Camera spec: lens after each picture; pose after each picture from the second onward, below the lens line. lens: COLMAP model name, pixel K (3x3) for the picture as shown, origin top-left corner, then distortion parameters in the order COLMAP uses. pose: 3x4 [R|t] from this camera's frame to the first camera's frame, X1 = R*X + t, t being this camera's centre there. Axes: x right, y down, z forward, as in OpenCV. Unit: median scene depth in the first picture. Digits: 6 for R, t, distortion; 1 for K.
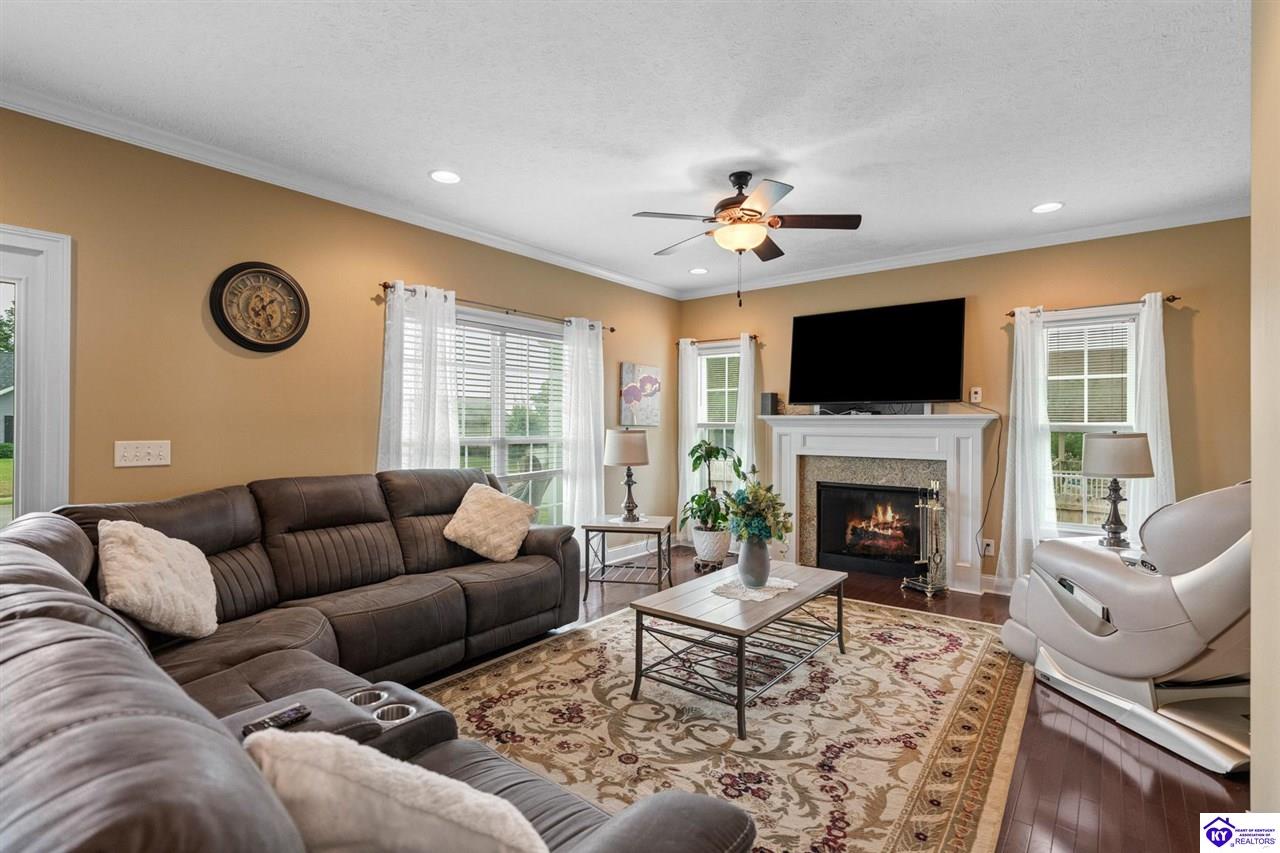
lens RADIAL K [[603.5, 0, 640.0], [0, 603.5, 426.5], [0, 0, 1]] dist [-0.002358, -0.000310]
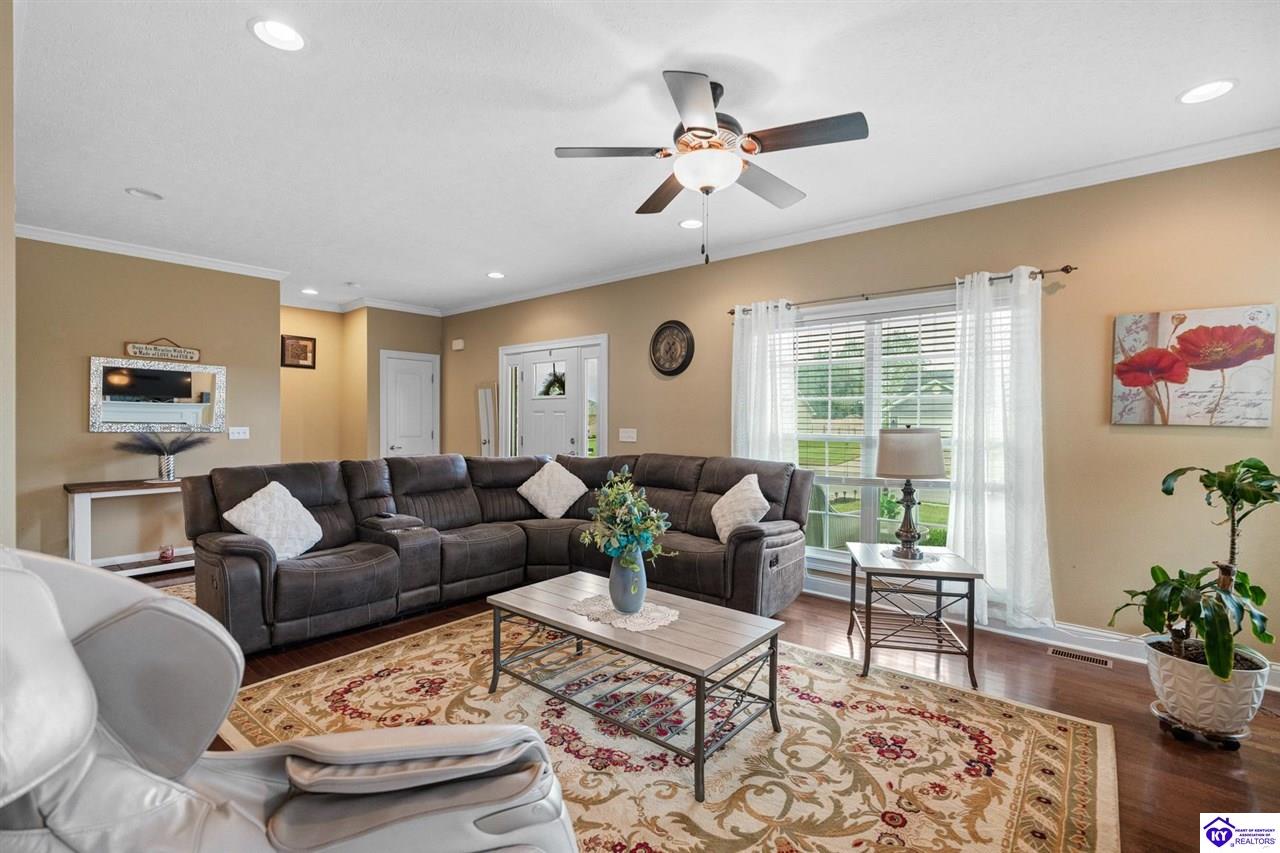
lens RADIAL K [[571.4, 0, 640.0], [0, 571.4, 426.5], [0, 0, 1]] dist [-0.016845, -0.000110]
pose [[-0.028907, 0.003789, -0.999575, 0.906822], [-0.014537, 0.999885, 0.004211, 0.007655], [0.999476, 0.014653, -0.028848, 0.963434]]
